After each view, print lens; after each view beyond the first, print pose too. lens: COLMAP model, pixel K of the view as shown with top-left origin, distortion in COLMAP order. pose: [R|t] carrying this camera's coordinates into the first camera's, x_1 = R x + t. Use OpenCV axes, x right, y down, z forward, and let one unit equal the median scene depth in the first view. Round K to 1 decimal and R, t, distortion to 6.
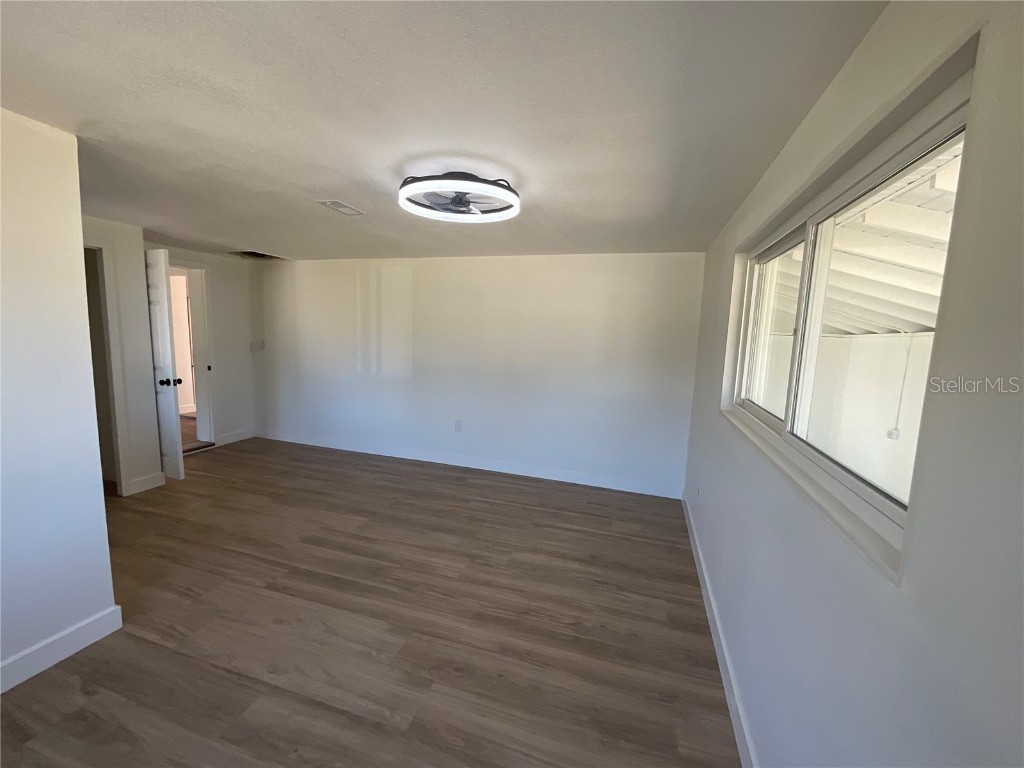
lens RADIAL K [[412.7, 0, 515.4], [0, 412.7, 387.7], [0, 0, 1]] dist [-0.000255, 0.000527]
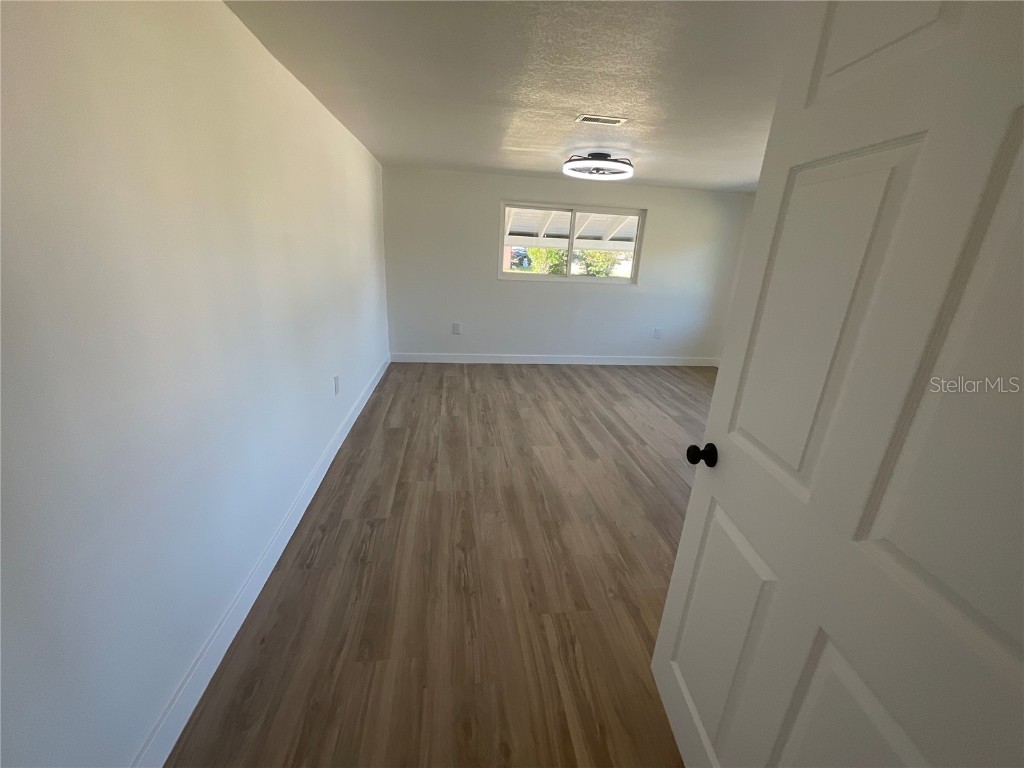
lens RADIAL K [[412.7, 0, 513.8], [0, 412.7, 382.2], [0, 0, 1]] dist [-0.000255, 0.000527]
pose [[-0.413254, -0.336076, 0.846330, -1.289630], [0.055176, 0.918455, 0.391659, -0.241836], [-0.908943, 0.208552, -0.361011, 1.570545]]
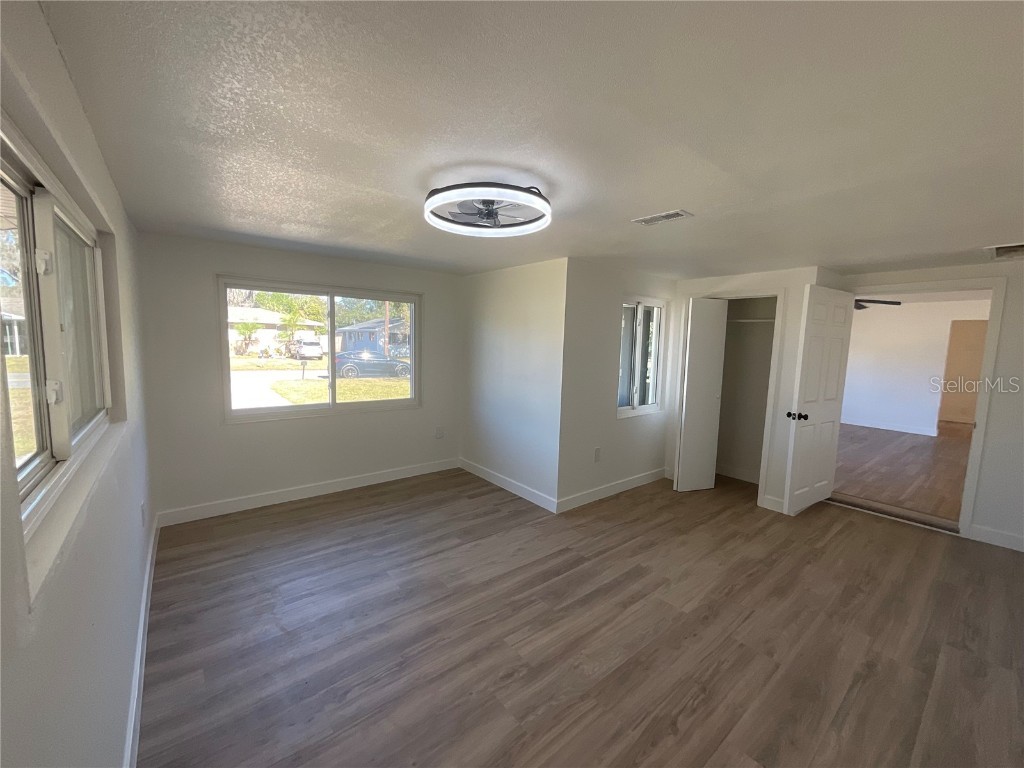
lens RADIAL K [[412.7, 0, 508.9], [0, 412.7, 387.0], [0, 0, 1]] dist [-0.000255, 0.000527]
pose [[-0.561385, 0.038639, -0.826652, 0.473326], [-0.156706, 0.975874, 0.152033, -0.155882], [0.812583, 0.214890, -0.541786, 1.213465]]
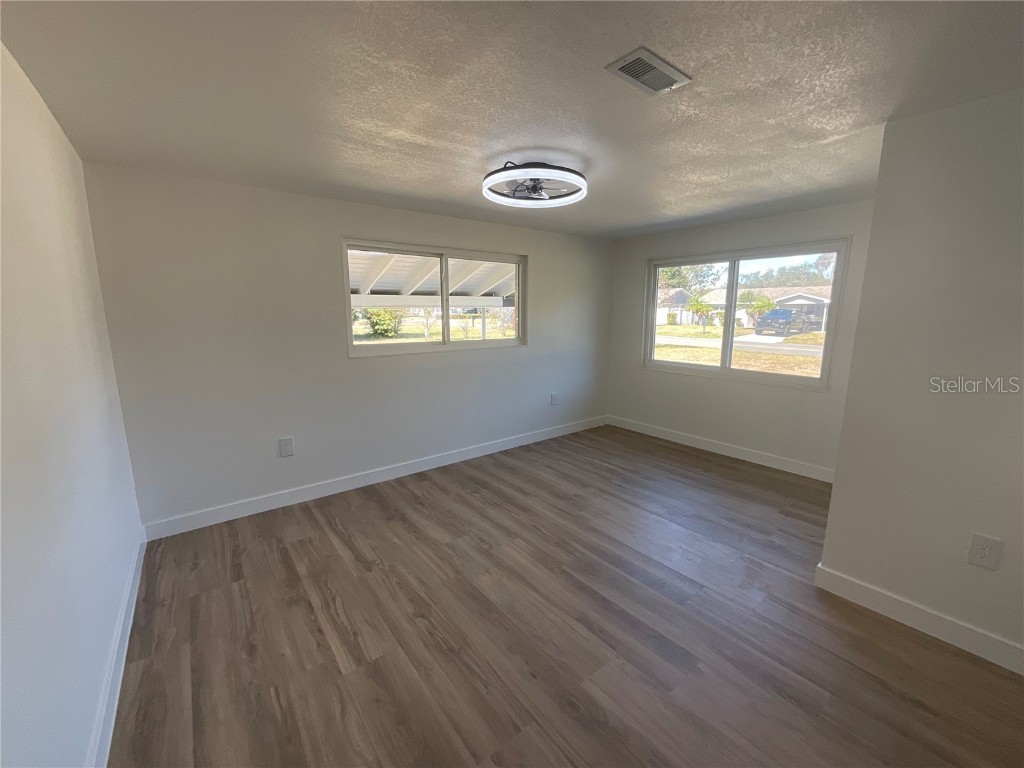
lens RADIAL K [[412.7, 0, 514.7], [0, 412.7, 384.8], [0, 0, 1]] dist [-0.000255, 0.000527]
pose [[-0.818885, -0.137497, 0.557245, -0.597738], [0.046290, 0.951897, 0.302900, -0.207346], [-0.572088, 0.273836, -0.773130, 1.533260]]
